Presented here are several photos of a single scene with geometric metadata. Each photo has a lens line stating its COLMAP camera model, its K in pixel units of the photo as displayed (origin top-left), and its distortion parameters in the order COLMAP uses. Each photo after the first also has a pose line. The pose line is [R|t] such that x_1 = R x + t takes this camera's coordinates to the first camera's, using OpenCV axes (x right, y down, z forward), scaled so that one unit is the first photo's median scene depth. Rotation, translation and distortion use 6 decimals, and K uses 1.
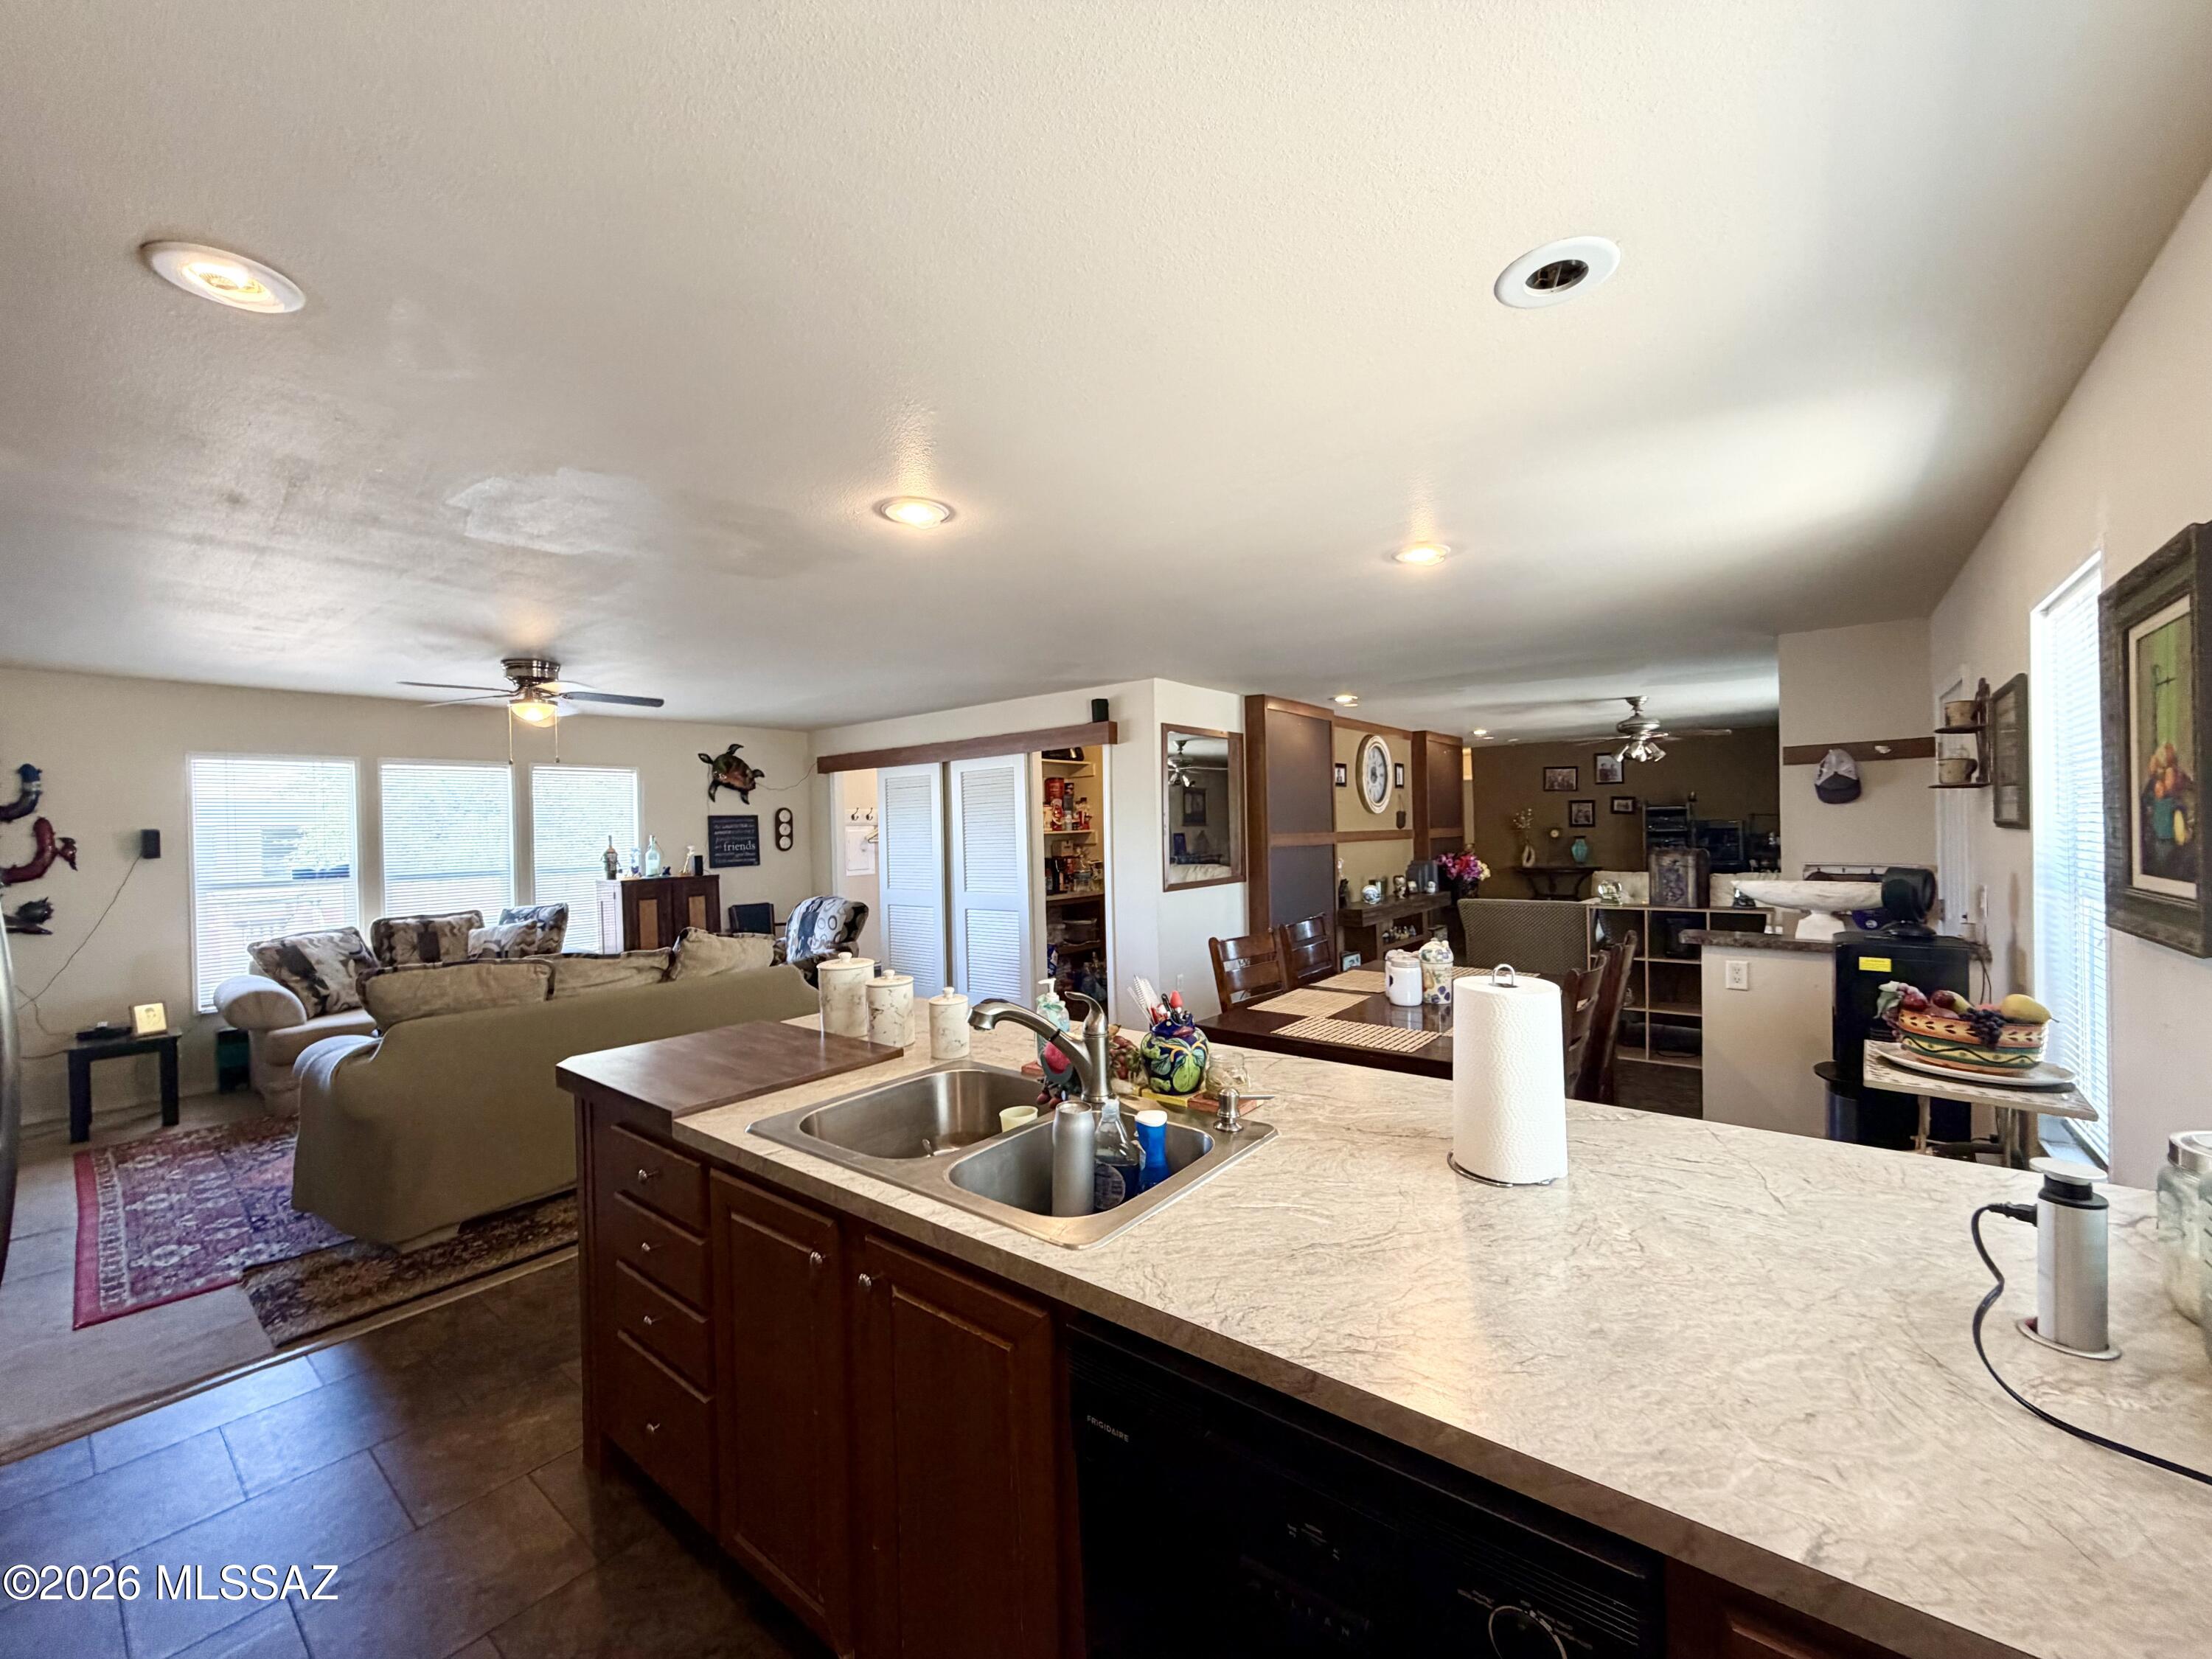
lens RADIAL K [[890.7, 0, 1105.2], [0, 890.7, 831.8], [0, 0, 1]] dist [-0.001859, 0.000102]
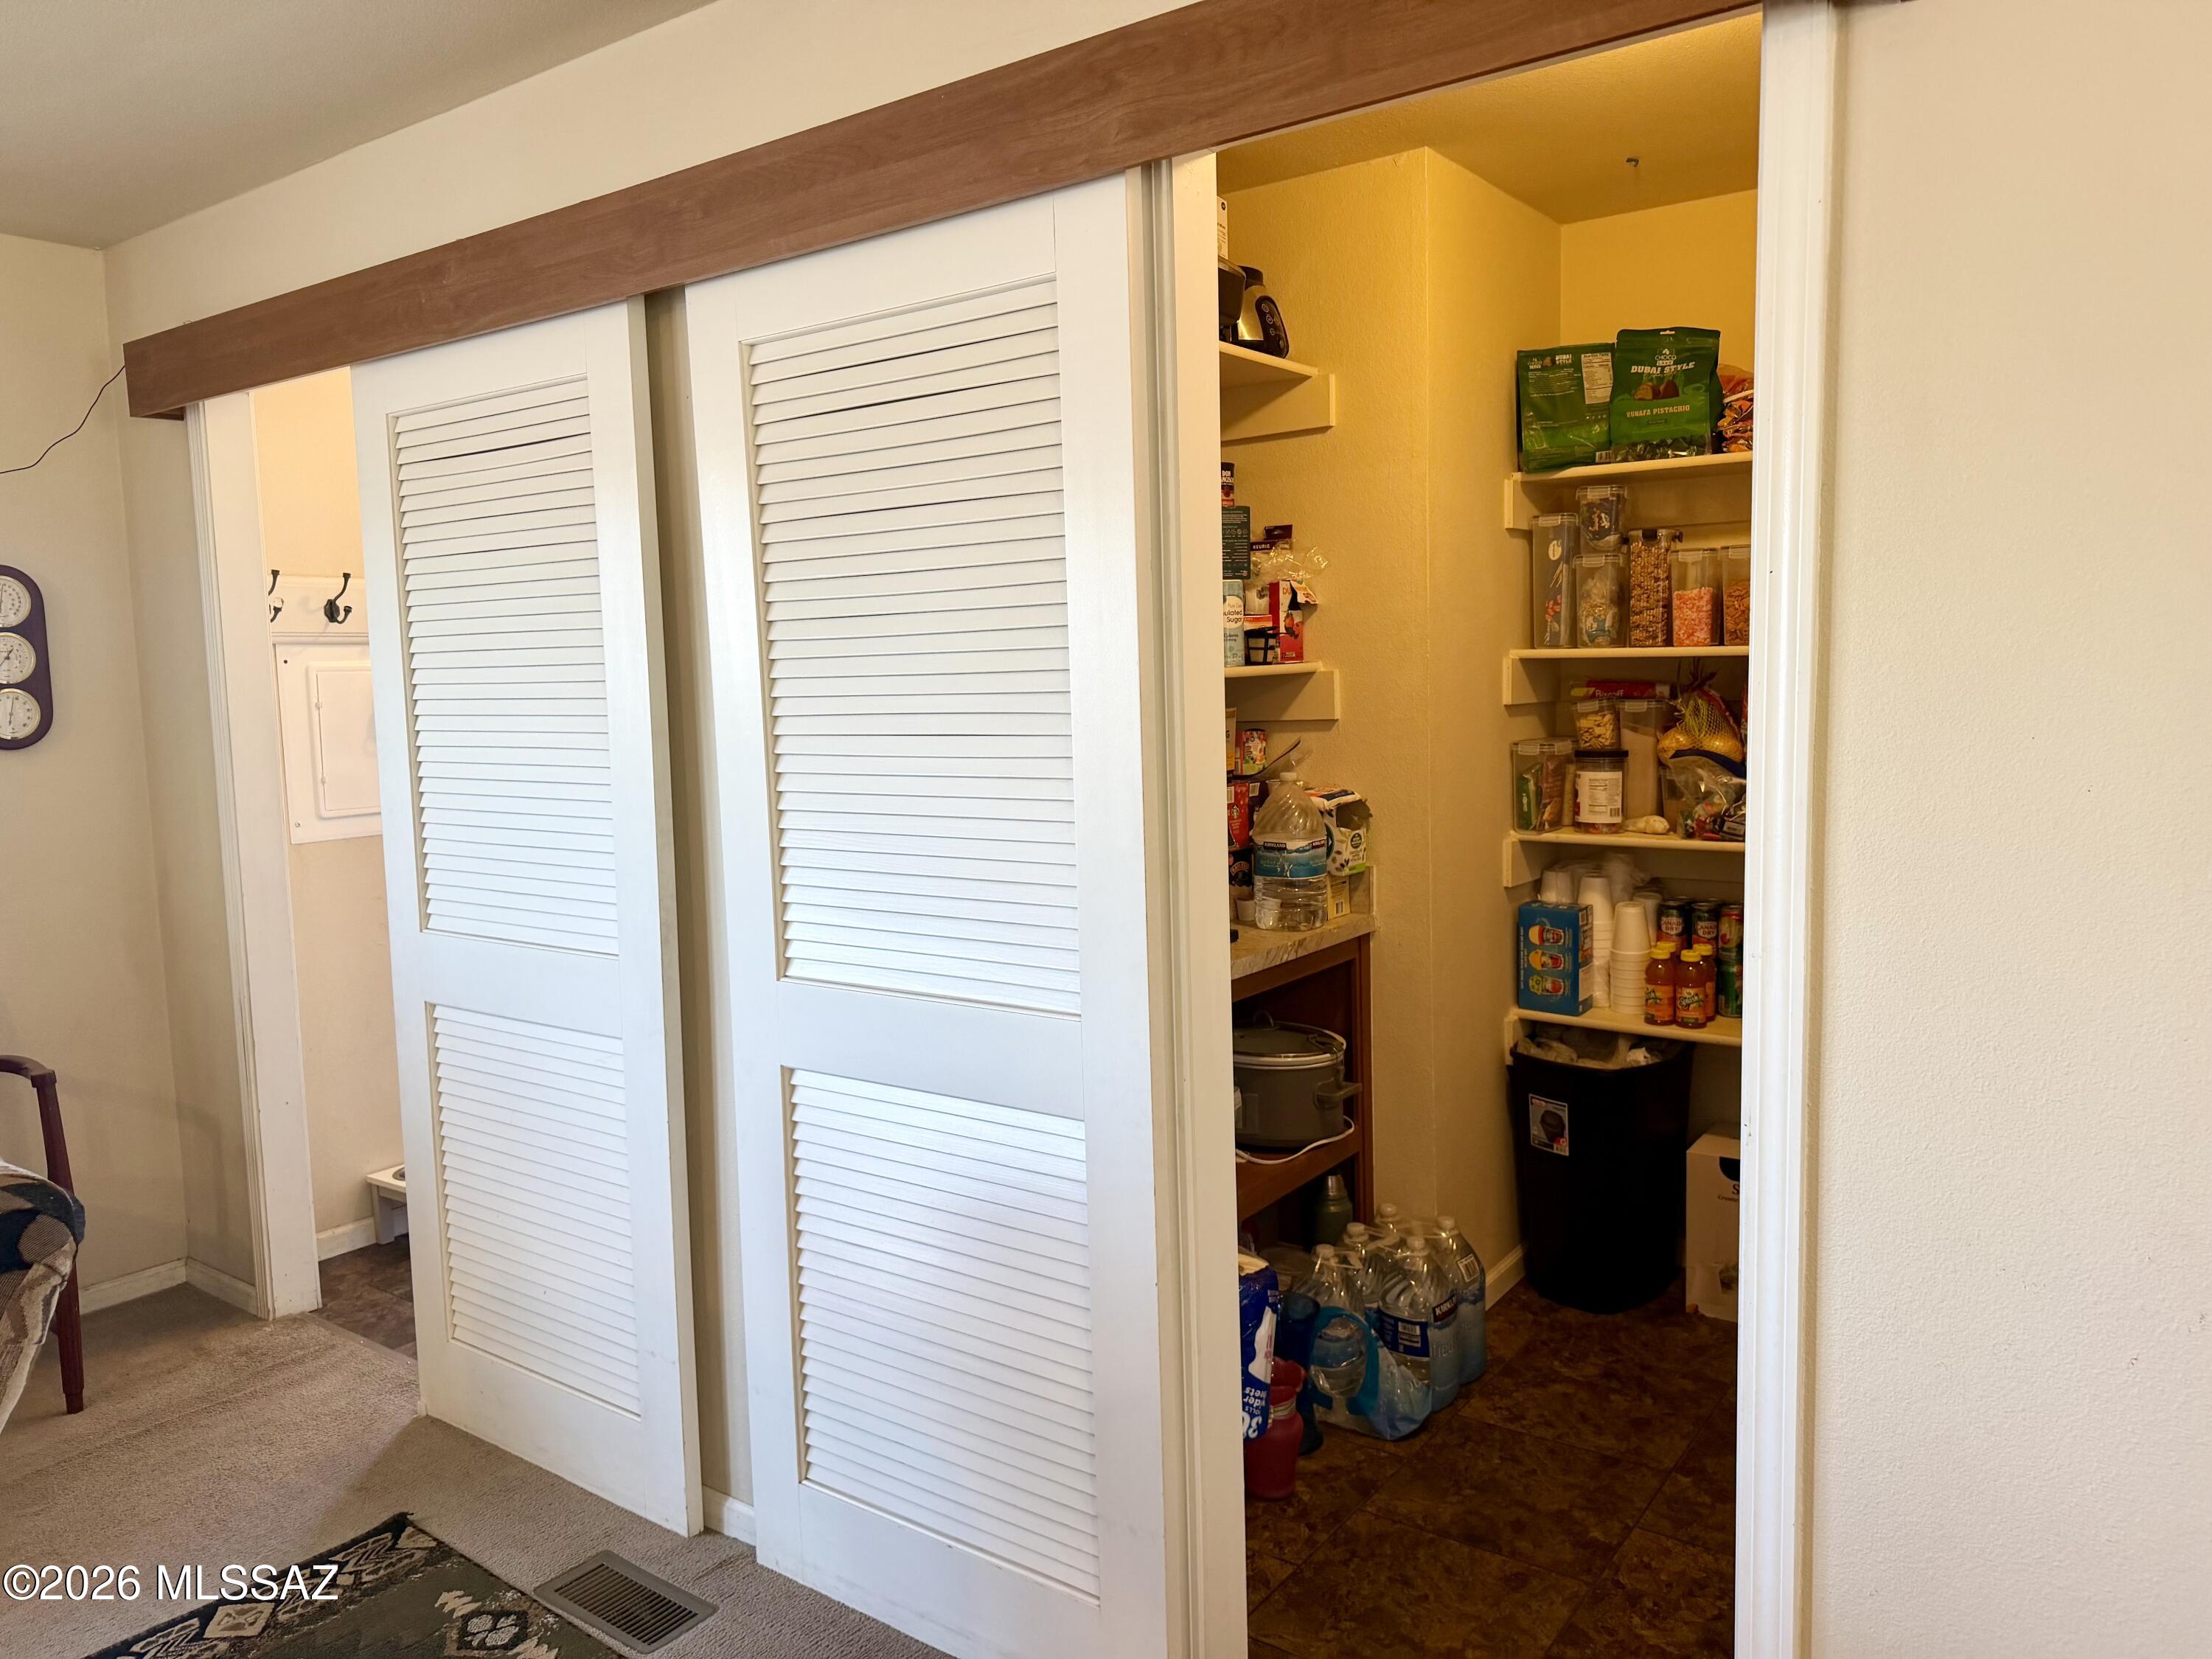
lens RADIAL K [[1563.6, 0, 1107.5], [0, 1563.6, 829.8], [0, 0, 1]] dist [0.069925, -0.091475]
pose [[0.999190, -0.002964, 0.040121, -0.091000], [-0.000941, 0.995286, 0.096983, 0.002184], [-0.040219, -0.096942, 0.994477, 0.604207]]
